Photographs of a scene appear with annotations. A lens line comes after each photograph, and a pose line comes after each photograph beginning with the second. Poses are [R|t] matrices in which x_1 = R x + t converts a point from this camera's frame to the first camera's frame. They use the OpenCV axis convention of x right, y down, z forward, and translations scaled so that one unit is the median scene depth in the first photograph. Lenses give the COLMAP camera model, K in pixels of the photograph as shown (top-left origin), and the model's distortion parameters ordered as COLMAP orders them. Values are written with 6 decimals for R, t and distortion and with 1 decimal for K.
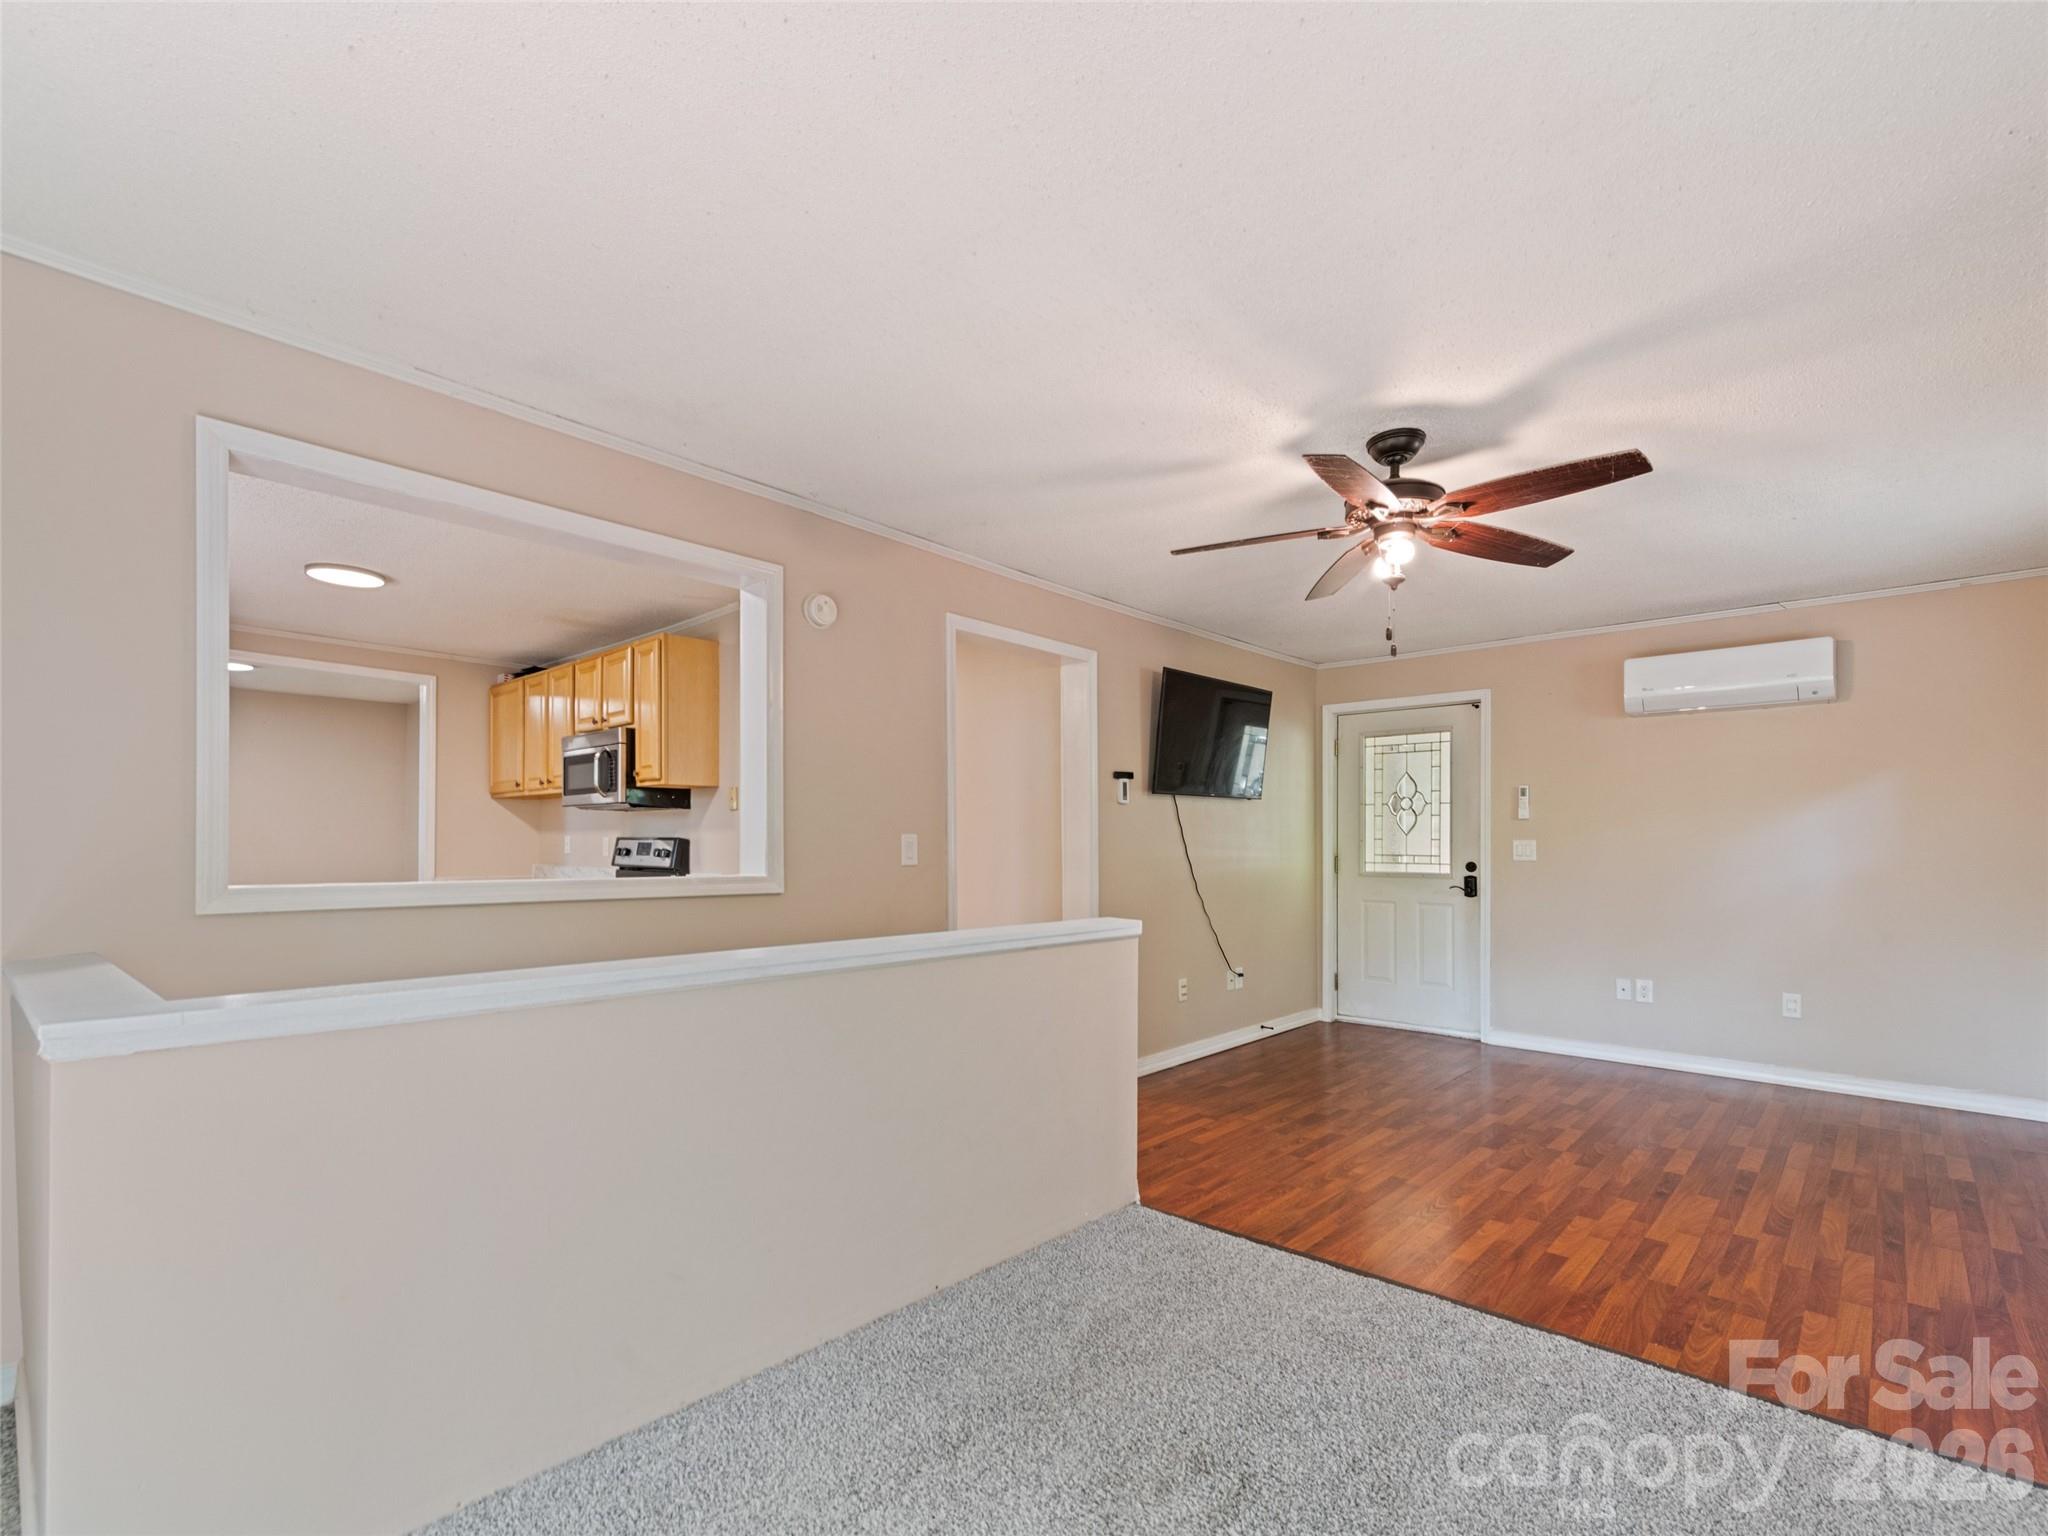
lens RADIAL K [[935.2, 0, 1019.9], [0, 935.2, 832.0], [0, 0, 1]] dist [0.001172, -0.000515]
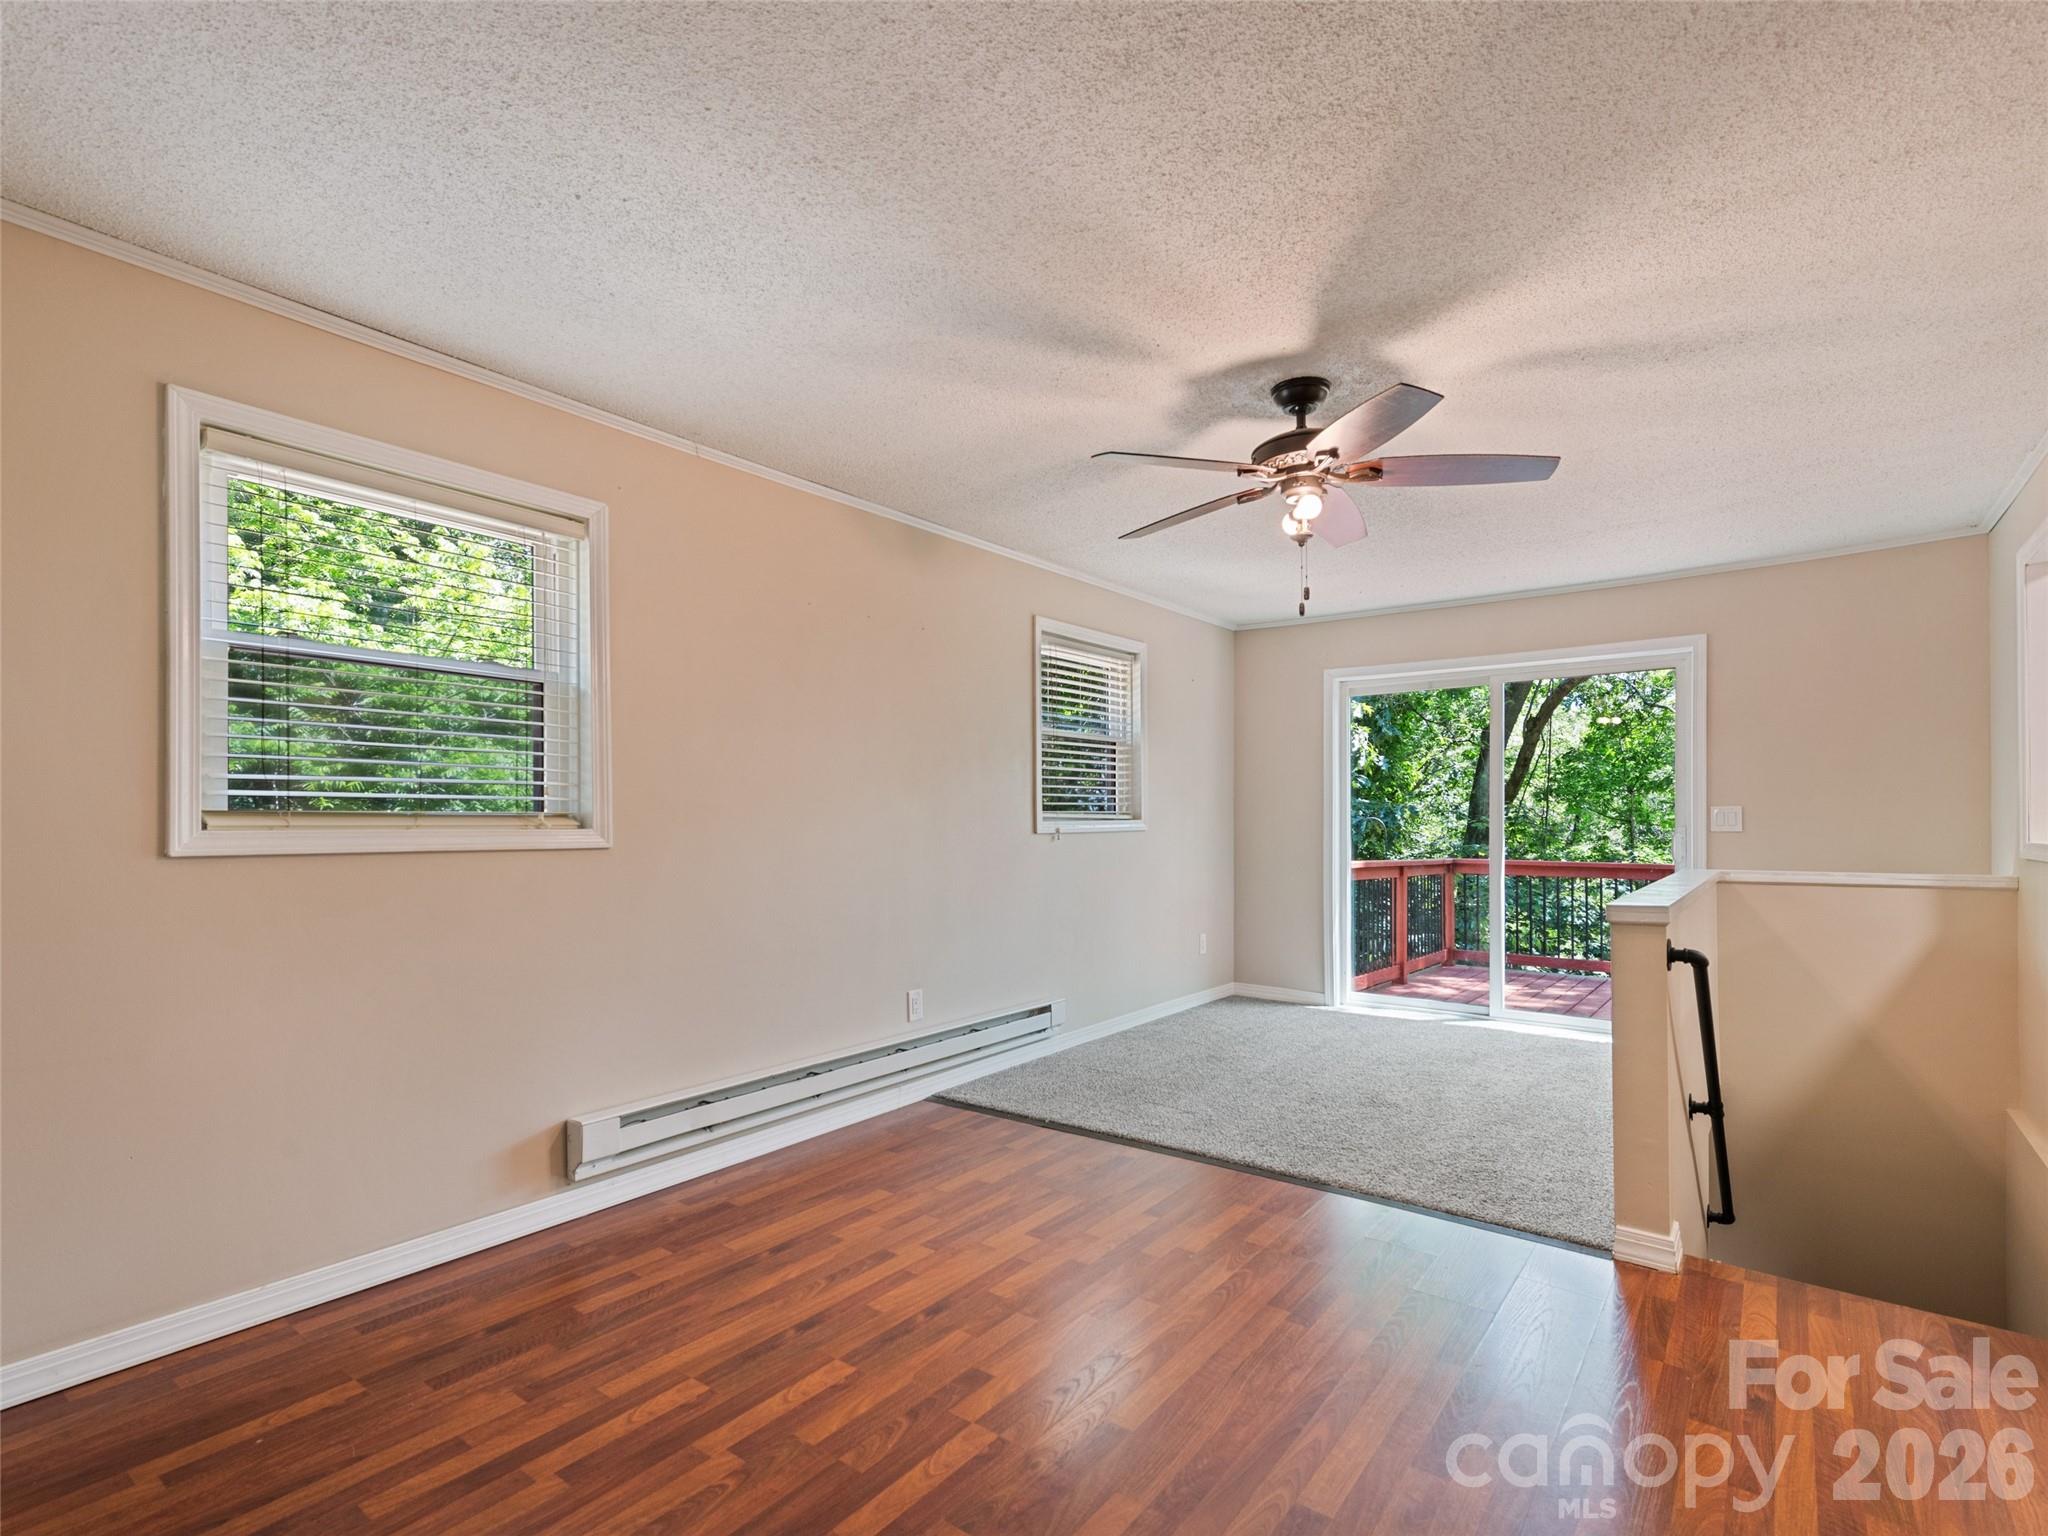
lens RADIAL K [[982.7, 0, 1026.0], [0, 982.7, 828.9], [0, 0, 1]] dist [-0.003248, -0.000512]
pose [[-0.994919, 0.001325, -0.100668, 0.471887], [0.002243, 0.999957, -0.009006, 0.023129], [0.100652, -0.009186, -0.994879, 1.188664]]
